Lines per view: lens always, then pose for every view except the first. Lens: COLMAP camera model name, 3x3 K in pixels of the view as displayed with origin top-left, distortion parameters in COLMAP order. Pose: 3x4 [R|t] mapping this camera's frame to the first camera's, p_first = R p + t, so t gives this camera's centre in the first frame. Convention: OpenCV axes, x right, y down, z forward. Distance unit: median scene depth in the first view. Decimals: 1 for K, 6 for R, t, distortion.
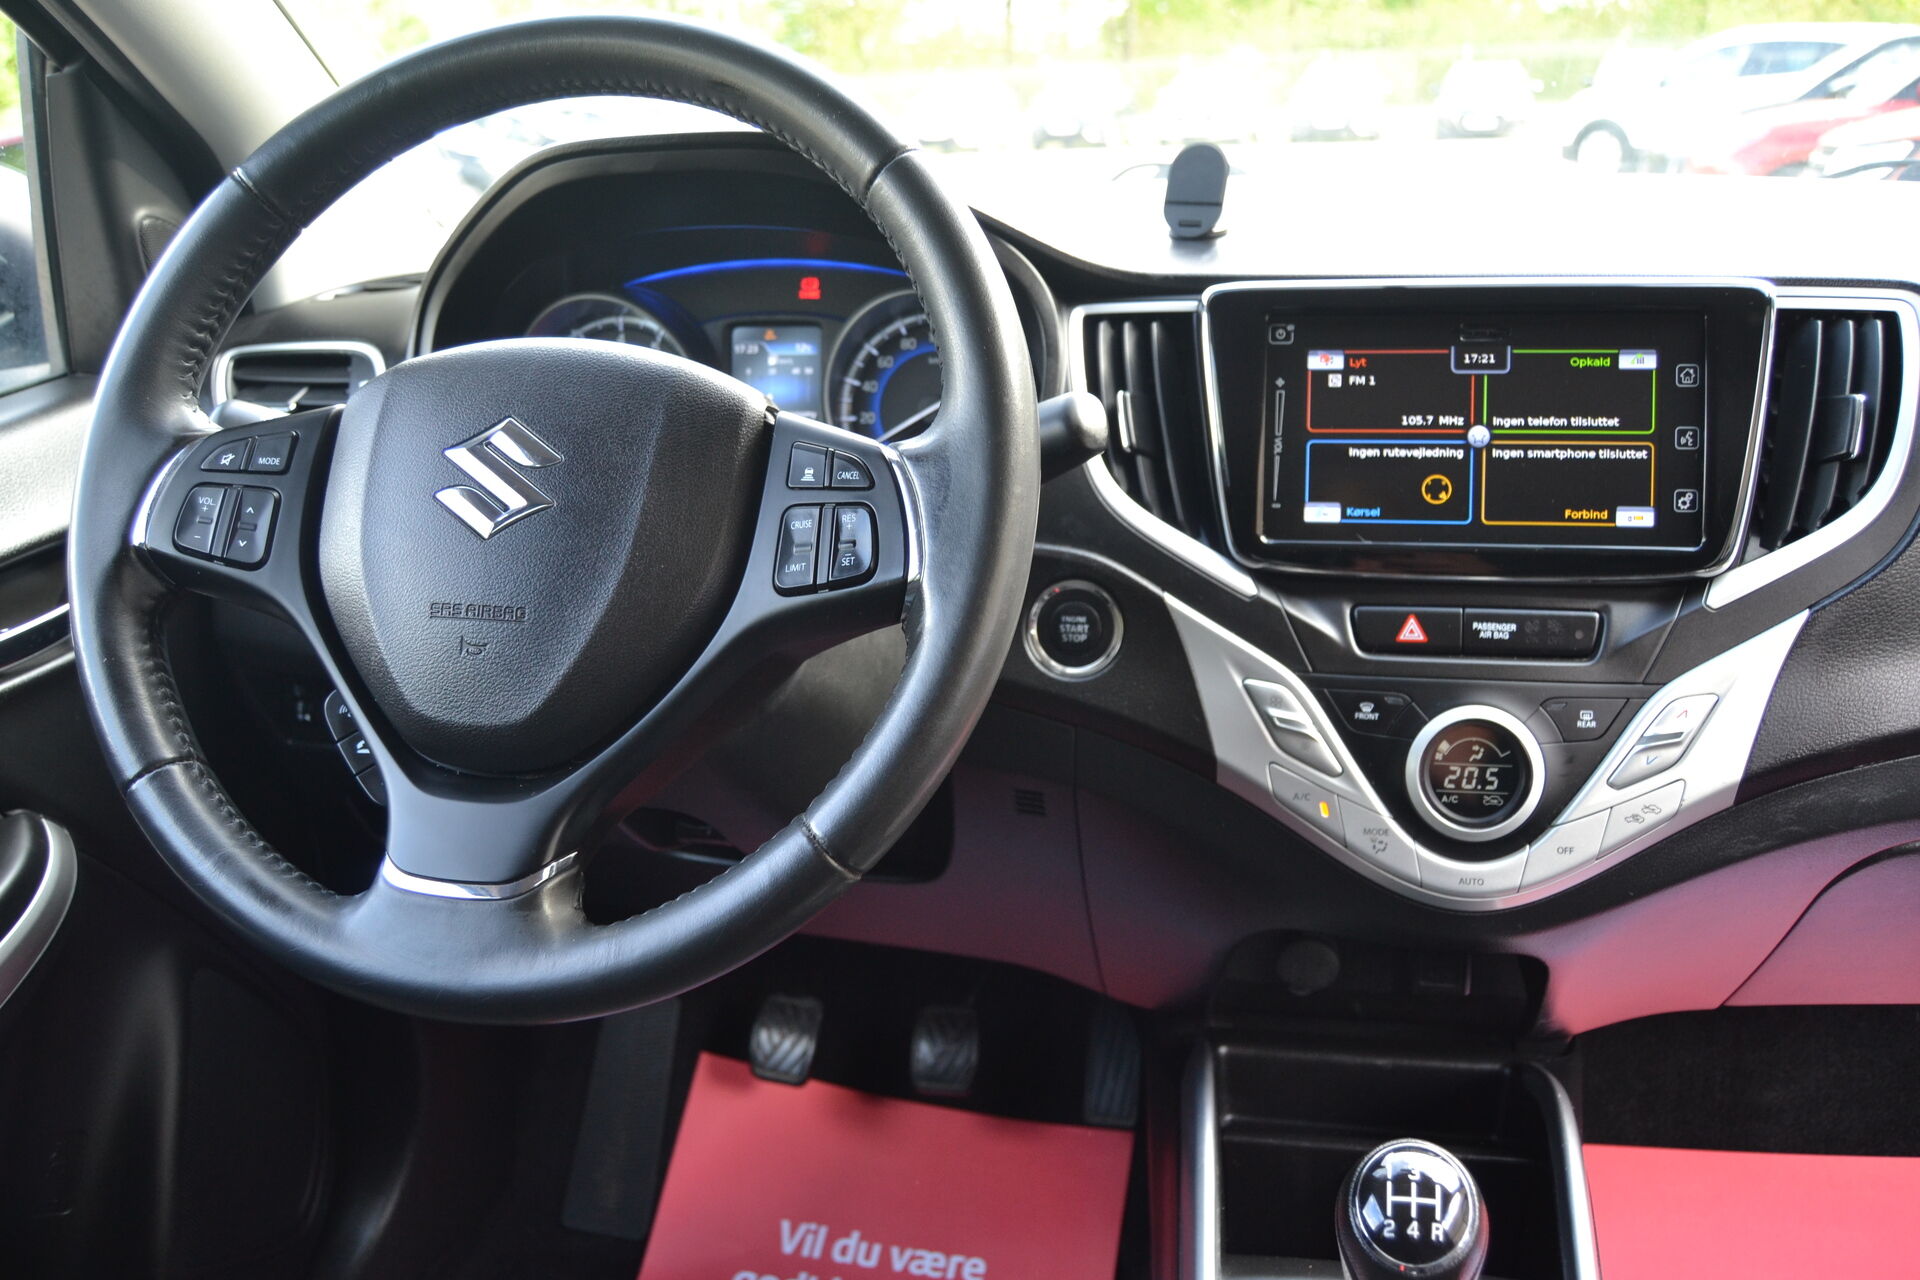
lens RADIAL K [[1556.6, 0, 960.0], [0, 1556.6, 640.0], [0, 0, 1]] dist [-0.074253, 0.007202]
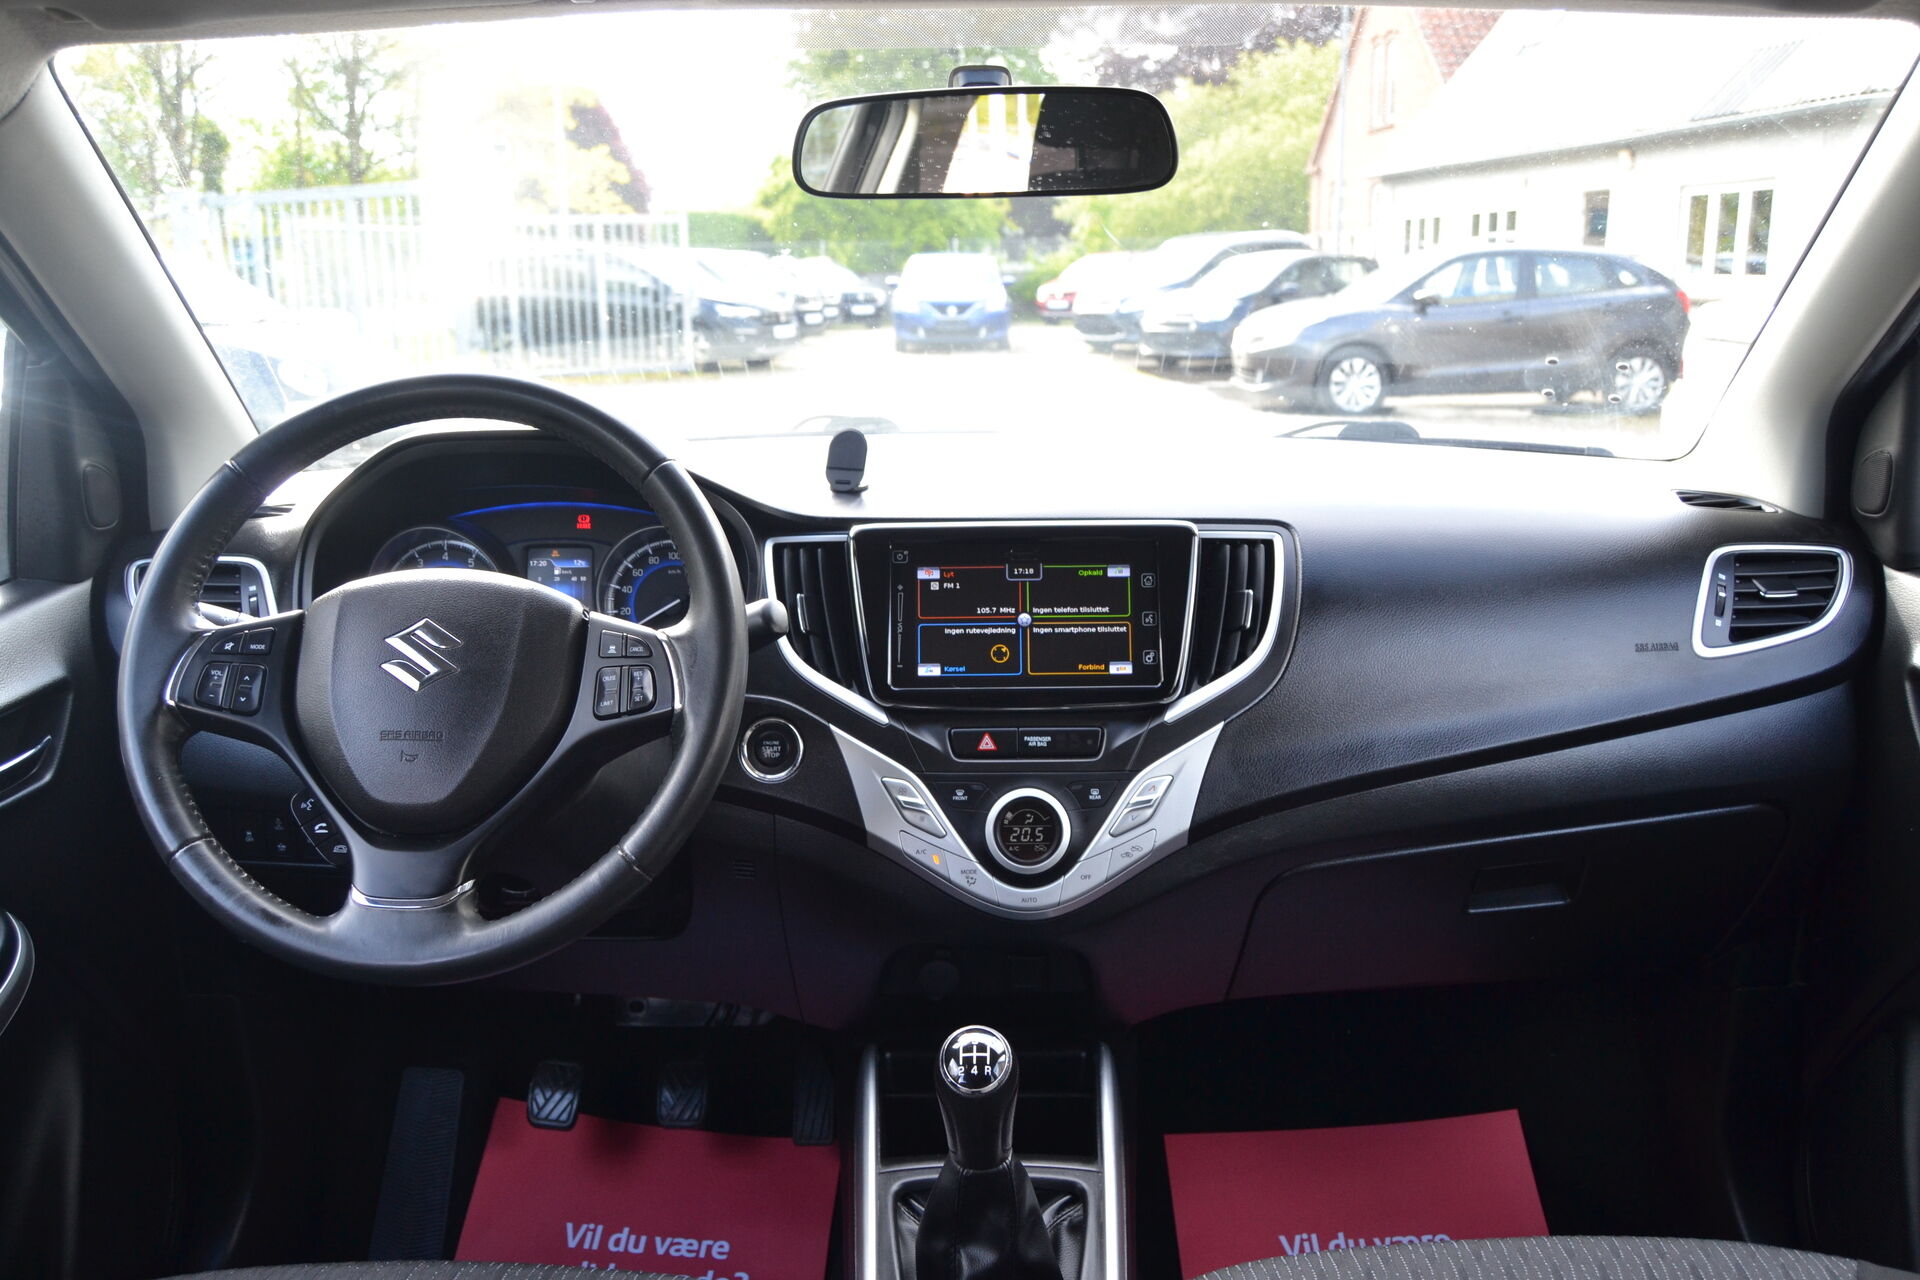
lens RADIAL K [[1541.1, 0, 960.0], [0, 1541.1, 640.0], [0, 0, 1]] dist [-0.093736, 0.000794]
pose [[0.980988, -0.014929, 0.193492, -0.037445], [0.036360, 0.993519, -0.107690, 0.058413], [-0.190630, 0.112678, 0.975174, -0.544946]]
